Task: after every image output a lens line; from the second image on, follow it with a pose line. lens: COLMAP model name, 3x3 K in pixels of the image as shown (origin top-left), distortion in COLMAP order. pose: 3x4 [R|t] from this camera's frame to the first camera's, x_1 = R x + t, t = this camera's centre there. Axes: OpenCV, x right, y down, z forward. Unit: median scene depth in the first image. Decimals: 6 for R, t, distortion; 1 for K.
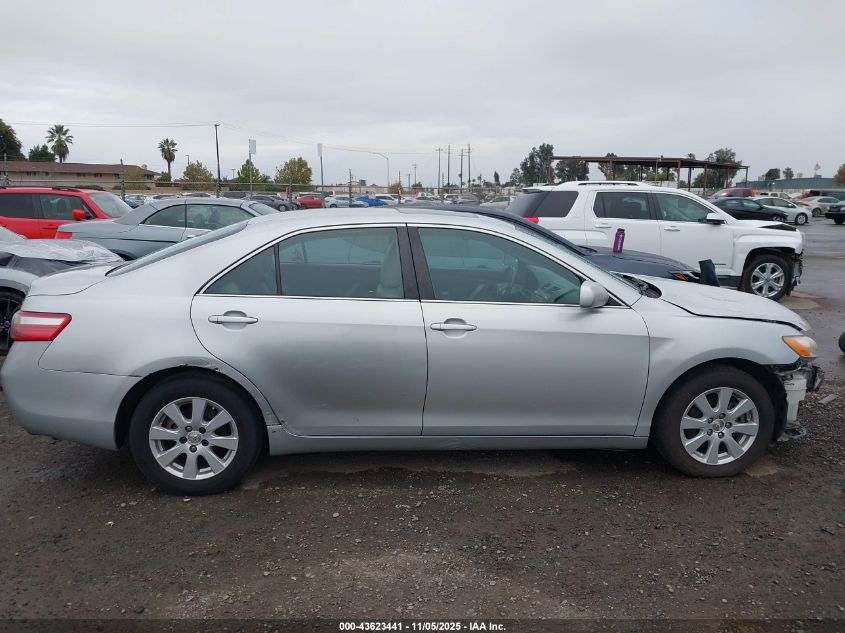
lens RADIAL K [[647.5, 0, 421.5], [0, 647.5, 320.6], [0, 0, 1]] dist [0.006148, 0.000990]
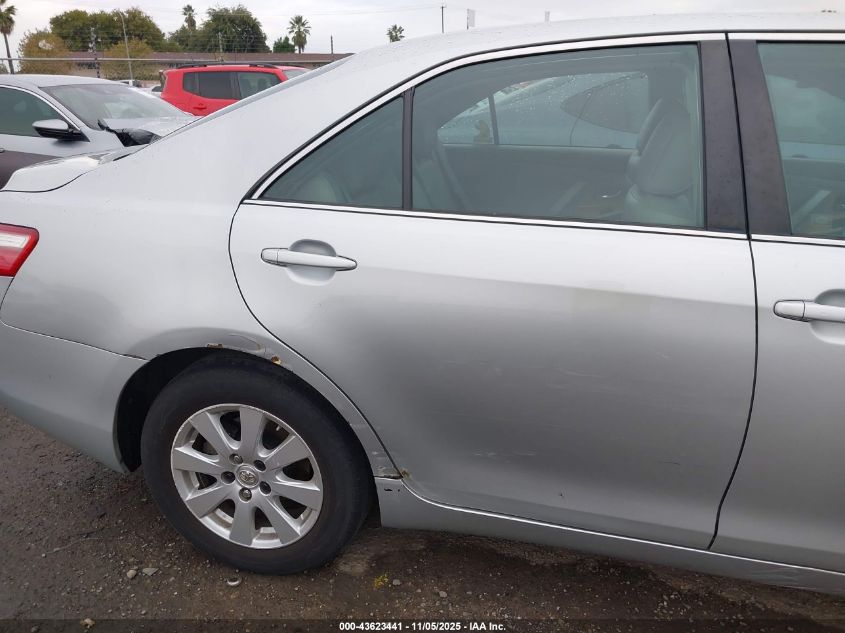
lens RADIAL K [[647.5, 0, 418.9], [0, 647.5, 316.1], [0, 0, 1]] dist [0.006148, 0.000990]
pose [[0.944333, 0.093943, -0.315294, -0.063686], [-0.044416, 0.985995, 0.160752, -0.038233], [0.325980, -0.137799, 0.935280, 0.568039]]
